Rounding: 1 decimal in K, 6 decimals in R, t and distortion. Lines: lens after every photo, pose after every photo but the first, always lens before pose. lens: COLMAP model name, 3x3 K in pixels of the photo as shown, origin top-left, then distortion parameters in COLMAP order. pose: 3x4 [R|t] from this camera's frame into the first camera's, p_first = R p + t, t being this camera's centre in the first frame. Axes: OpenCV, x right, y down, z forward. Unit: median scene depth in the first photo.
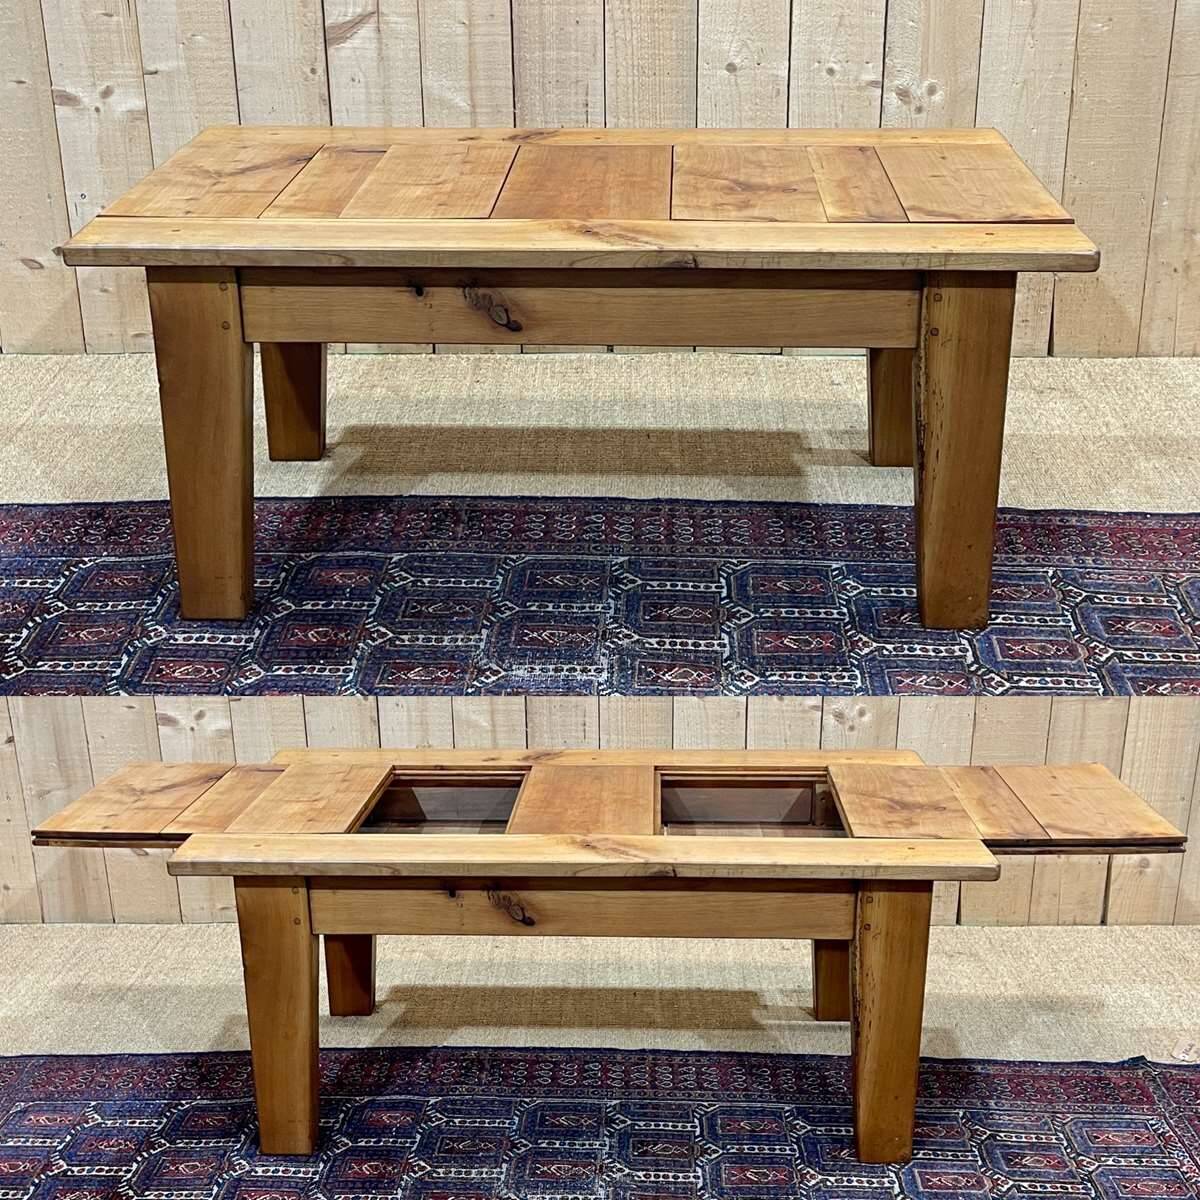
lens RADIAL K [[1614.1, 0, 609.6], [0, 1614.1, 307.6], [0, 0, 1]] dist [0.125057, -0.381342]
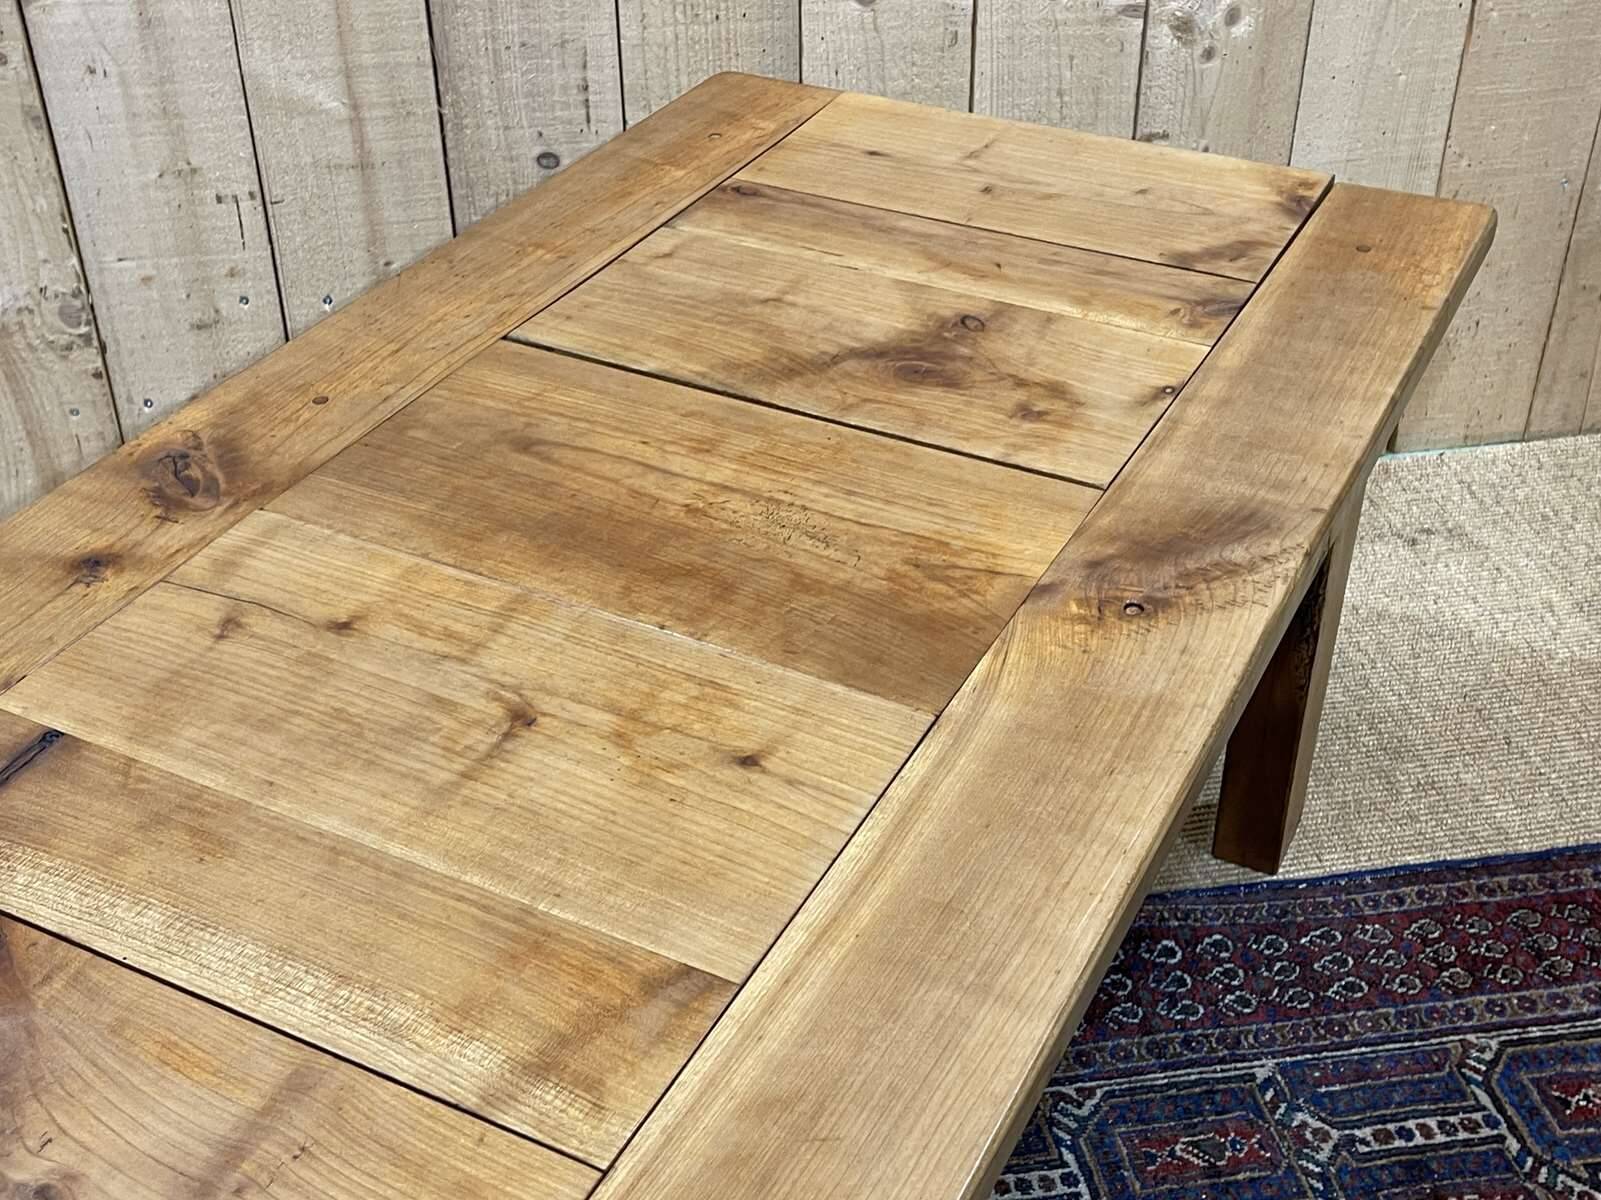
lens RADIAL K [[1927.1, 0, 813.3], [0, 1927.1, 595.1], [0, 0, 1]] dist [0.076350, -0.196572]
pose [[0.975422, -0.121964, 0.183511, -0.096661], [0.071567, 0.963047, 0.259652, -0.161402], [-0.208398, -0.240137, 0.948106, 0.488079]]
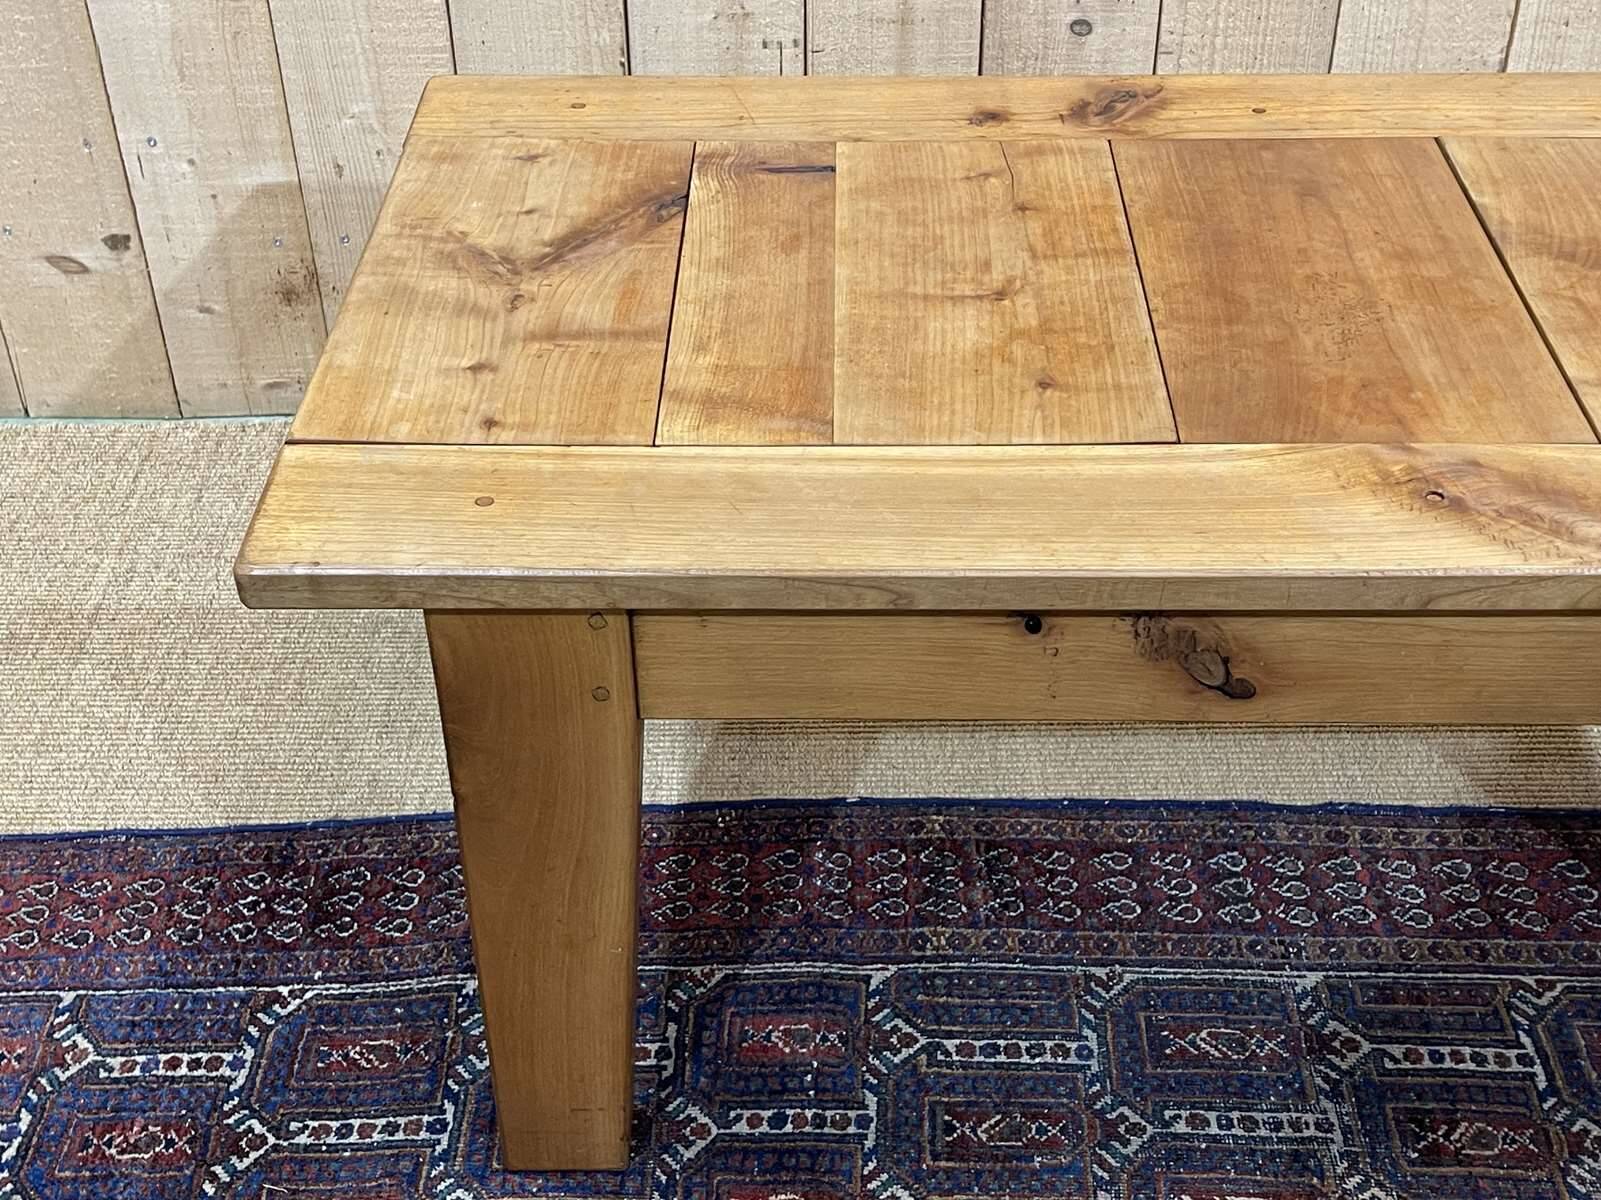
lens RADIAL K [[2065.1, 0, 800.4], [0, 2065.1, 610.3], [0, 0, 1]] dist [0.132432, -0.394964]
pose [[0.999672, -0.016938, 0.019188, -0.172435], [0.010357, 0.953287, 0.301888, -0.166419], [-0.023405, -0.301591, 0.953150, 0.410604]]
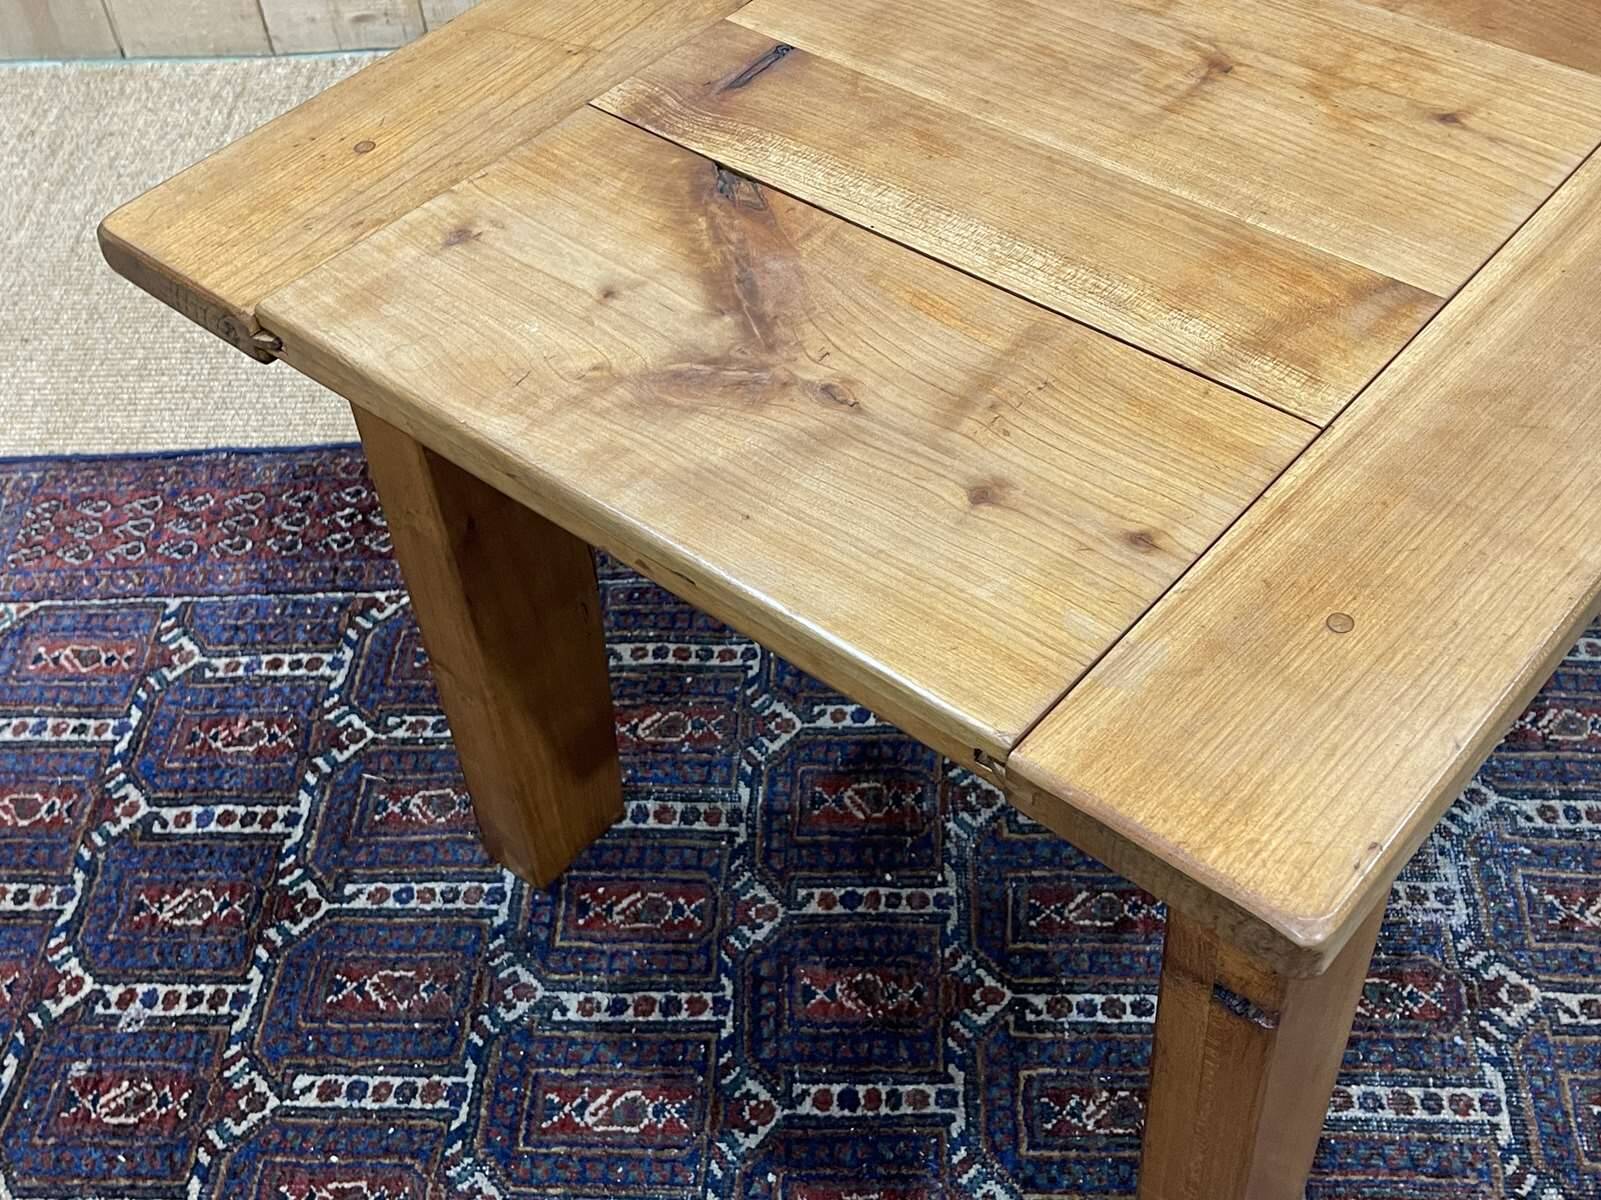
lens RADIAL K [[1927.1, 0, 813.3], [0, 1927.1, 595.1], [0, 0, 1]] dist [0.076350, -0.196572]
pose [[0.998741, -0.029912, -0.040273, -0.159187], [0.044544, 0.898031, 0.437671, -0.120930], [0.023075, -0.438914, 0.898233, 0.448329]]
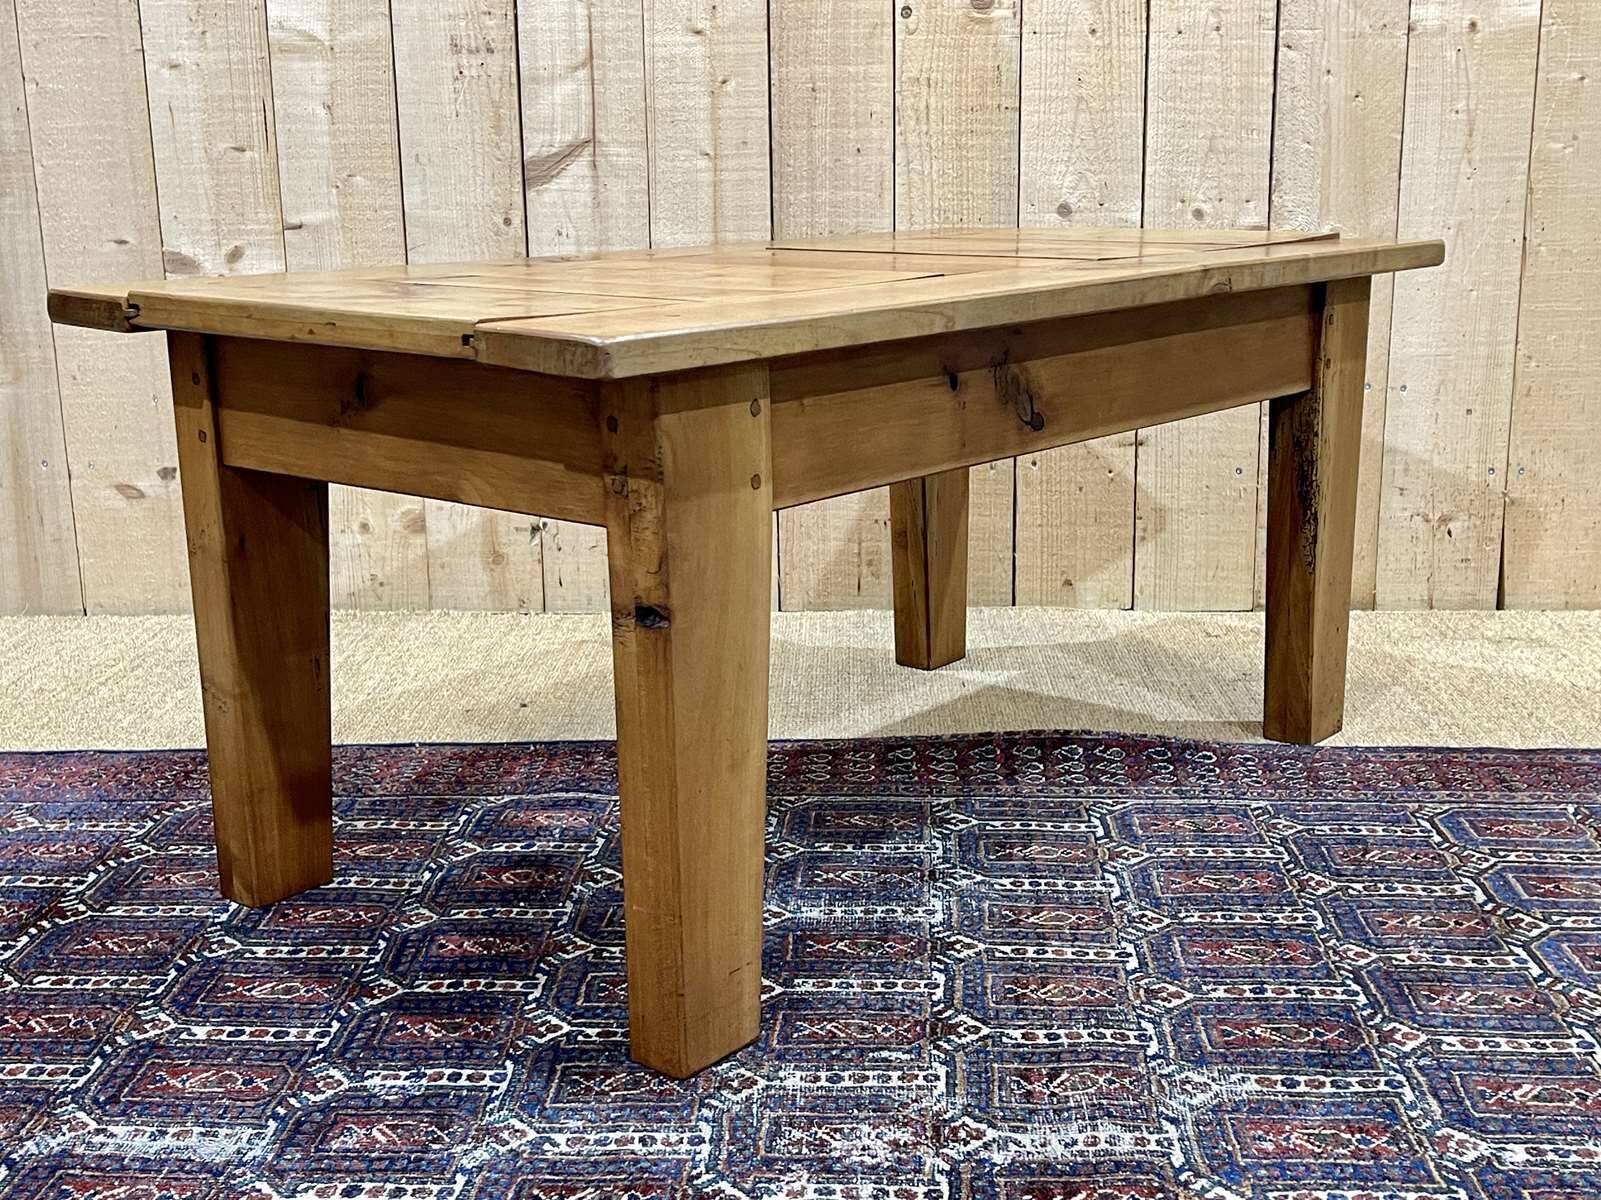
lens RADIAL K [[1915.5, 0, 795.5], [0, 1915.5, 610.6], [0, 0, 1]] dist [0.103111, -0.284574]
pose [[0.999830, -0.004394, -0.017923, -0.043230], [0.002456, 0.994285, -0.106734, 0.166741], [0.018289, 0.106671, 0.994126, 0.171062]]
